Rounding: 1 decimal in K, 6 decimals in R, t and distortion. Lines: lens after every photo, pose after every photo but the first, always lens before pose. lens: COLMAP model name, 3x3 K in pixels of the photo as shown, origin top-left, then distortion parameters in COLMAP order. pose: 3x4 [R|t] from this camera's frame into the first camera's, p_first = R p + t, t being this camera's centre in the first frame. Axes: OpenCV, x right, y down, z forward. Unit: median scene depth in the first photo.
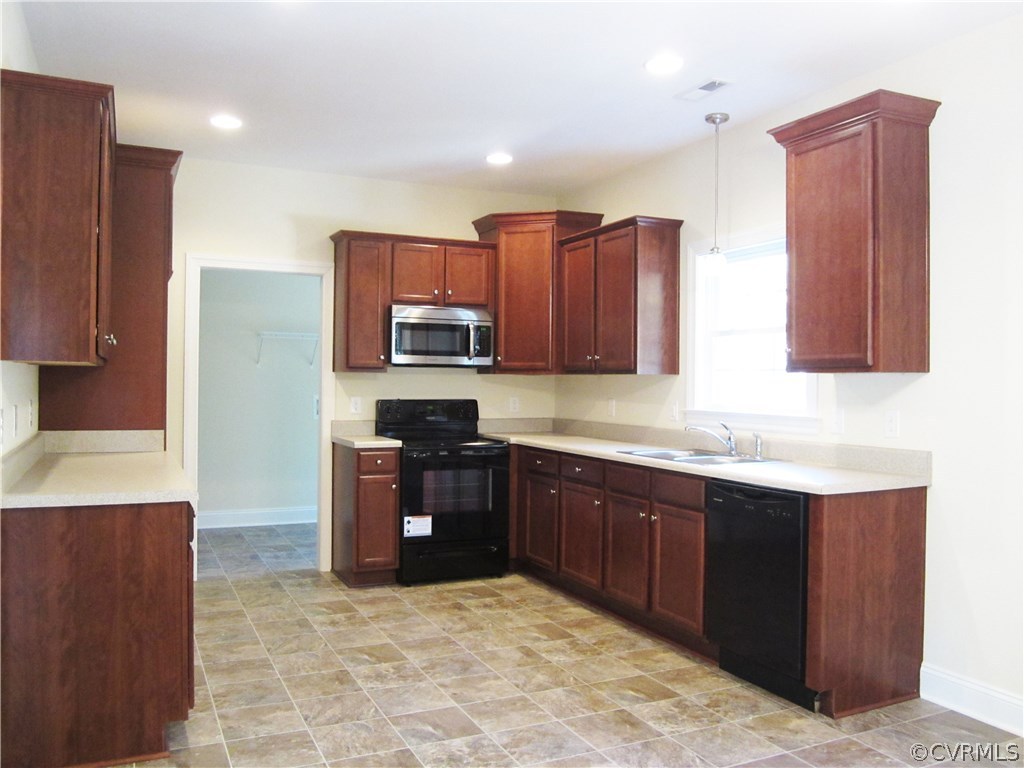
lens RADIAL K [[830.5, 0, 512.0], [0, 830.5, 384.0], [0, 0, 1]] dist [-0.043104, 0.003767]
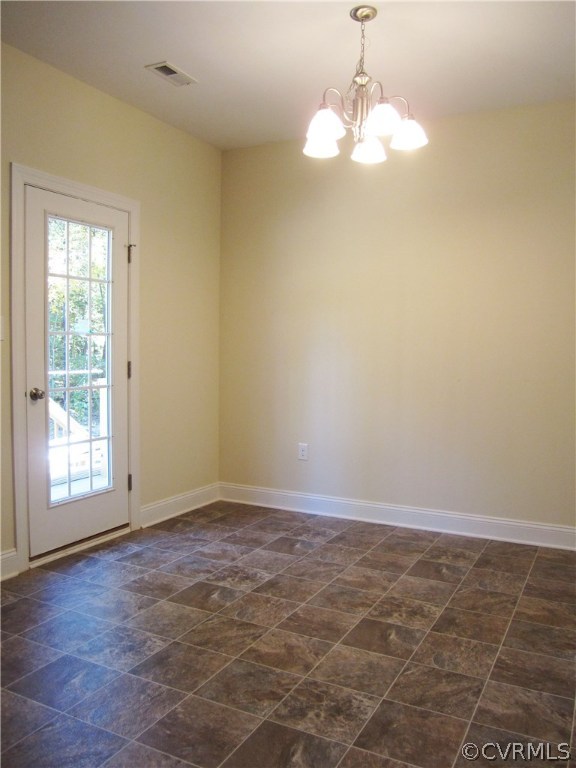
lens RADIAL K [[622.9, 0, 288.0], [0, 622.9, 384.0], [0, 0, 1]] dist [-0.043104, 0.003767]
pose [[-0.603250, -0.058719, 0.795388, -0.474889], [-0.017773, 0.998028, 0.060200, 0.019659], [-0.797354, 0.022179, -0.603104, 1.156417]]
